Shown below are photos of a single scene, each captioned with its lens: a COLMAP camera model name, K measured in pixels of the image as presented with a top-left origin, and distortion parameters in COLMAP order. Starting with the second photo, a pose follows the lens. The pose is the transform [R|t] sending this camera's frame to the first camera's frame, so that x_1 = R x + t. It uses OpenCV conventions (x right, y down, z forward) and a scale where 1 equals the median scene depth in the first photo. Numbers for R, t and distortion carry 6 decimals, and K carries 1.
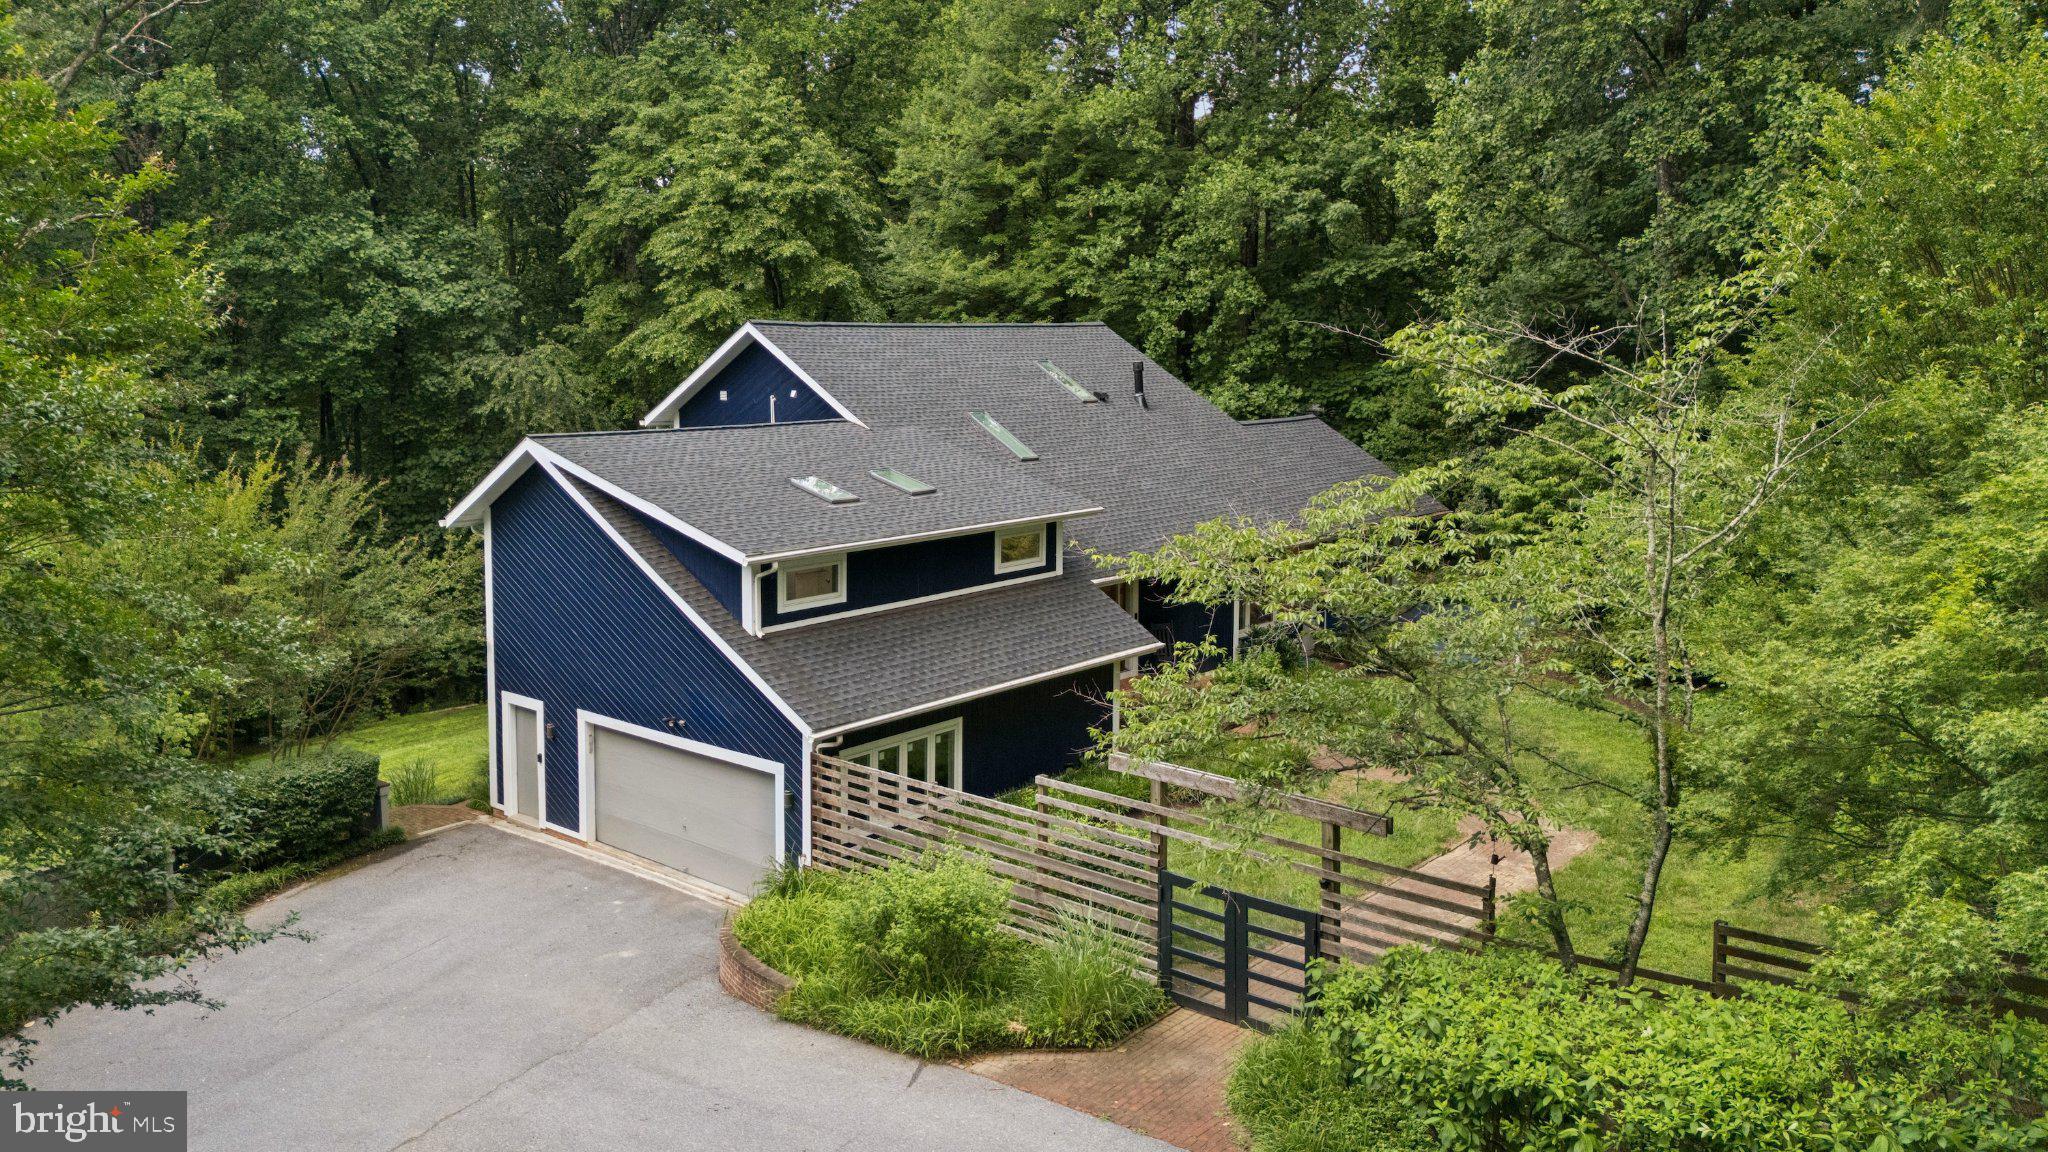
lens RADIAL K [[1480.9, 0, 1024.0], [0, 1480.9, 576.0], [0, 0, 1]] dist [0.001848, -0.068325]
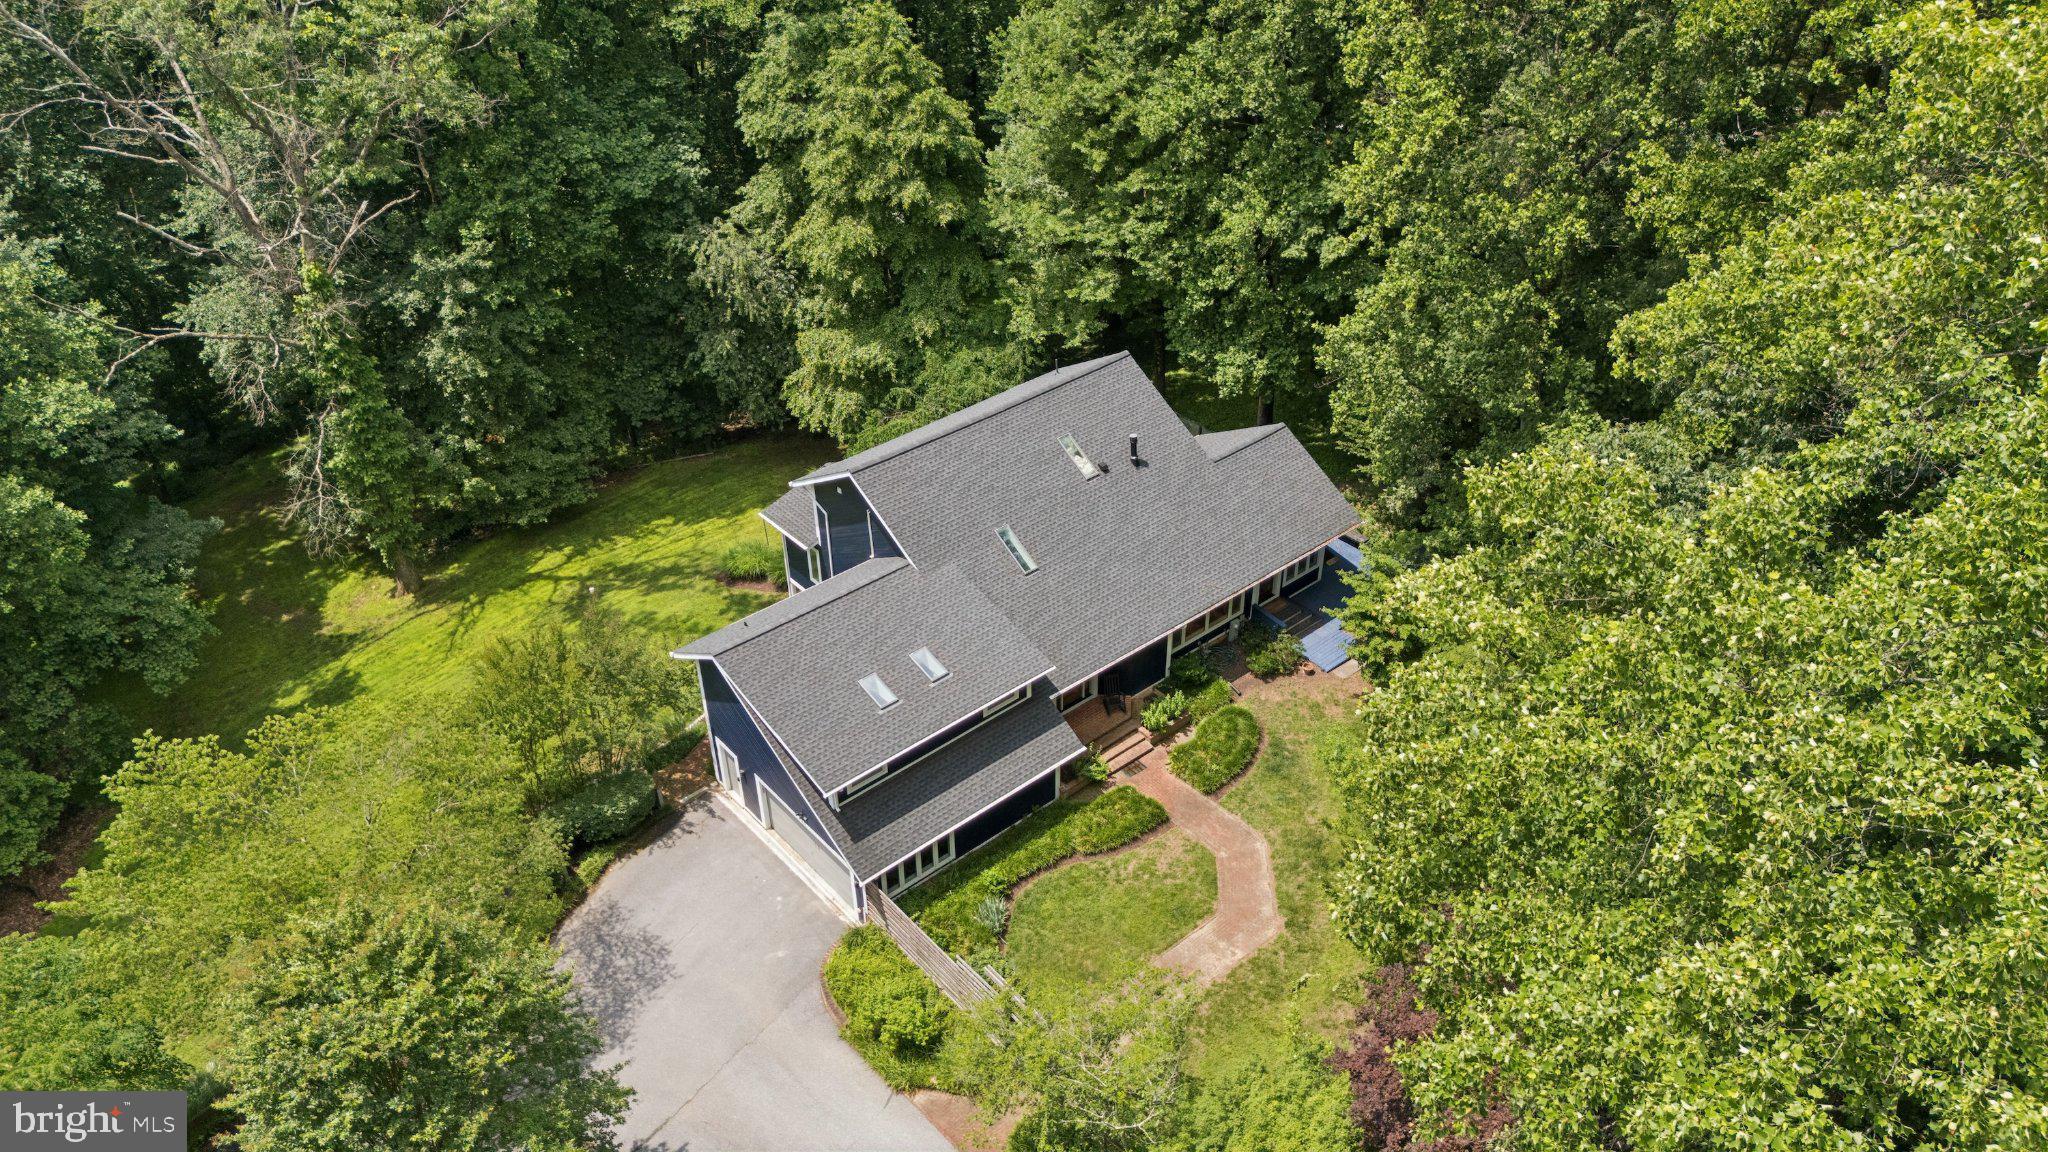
lens RADIAL K [[1513.6, 0, 1014.5], [0, 1513.6, 568.6], [0, 0, 1]] dist [0.066551, -0.076875]
pose [[0.983992, 0.071832, -0.163094, 0.162942], [0.011592, 0.887434, 0.460789, -0.542767], [0.177834, -0.455303, 0.872396, -0.247234]]
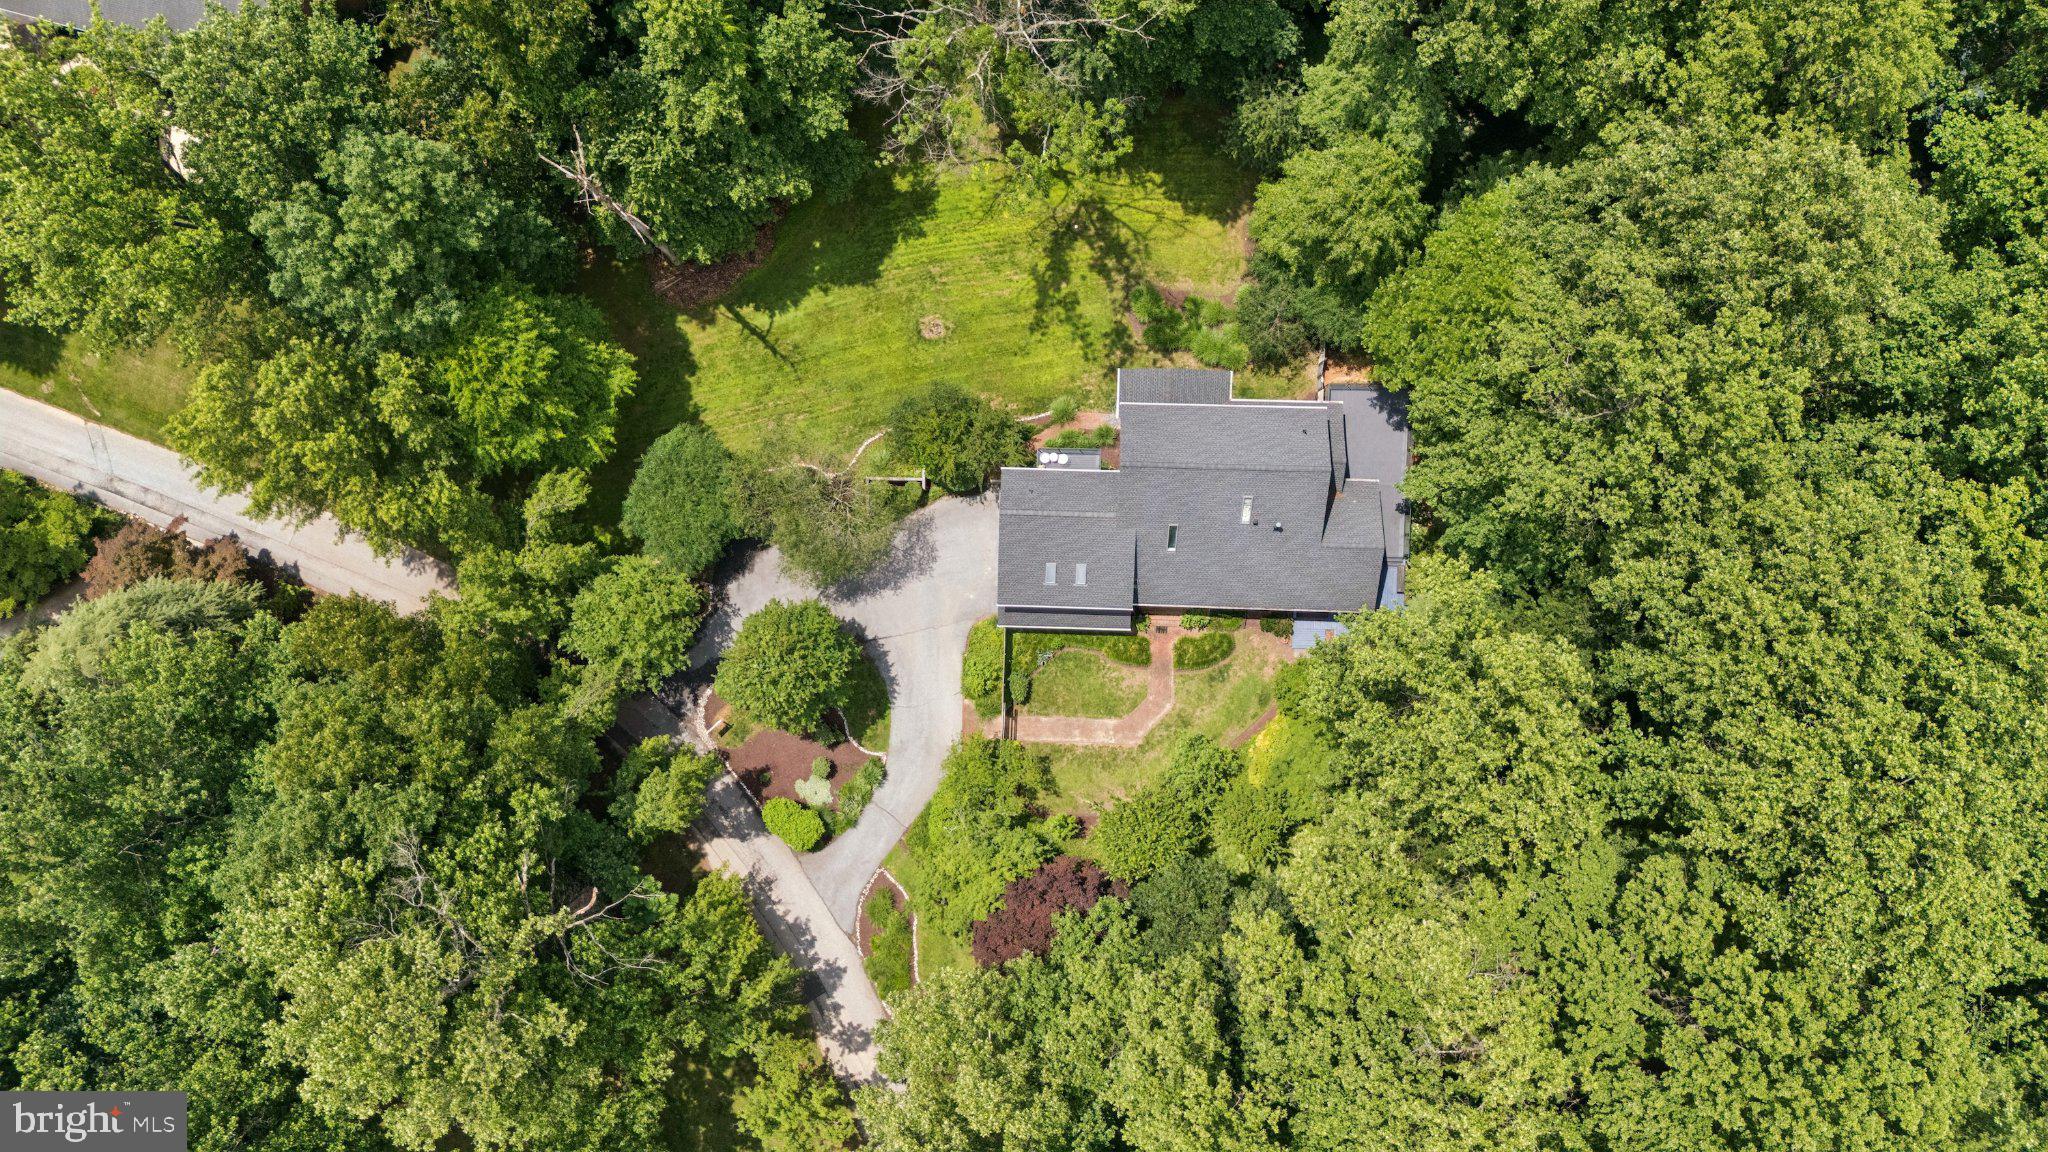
lens RADIAL K [[1513.6, 0, 1014.5], [0, 1513.6, 568.6], [0, 0, 1]] dist [0.066551, -0.076875]
pose [[0.618600, 0.785383, -0.022541, -0.061078], [-0.074995, 0.087579, 0.993331, -2.011745], [0.782119, -0.612784, 0.113076, 0.270505]]
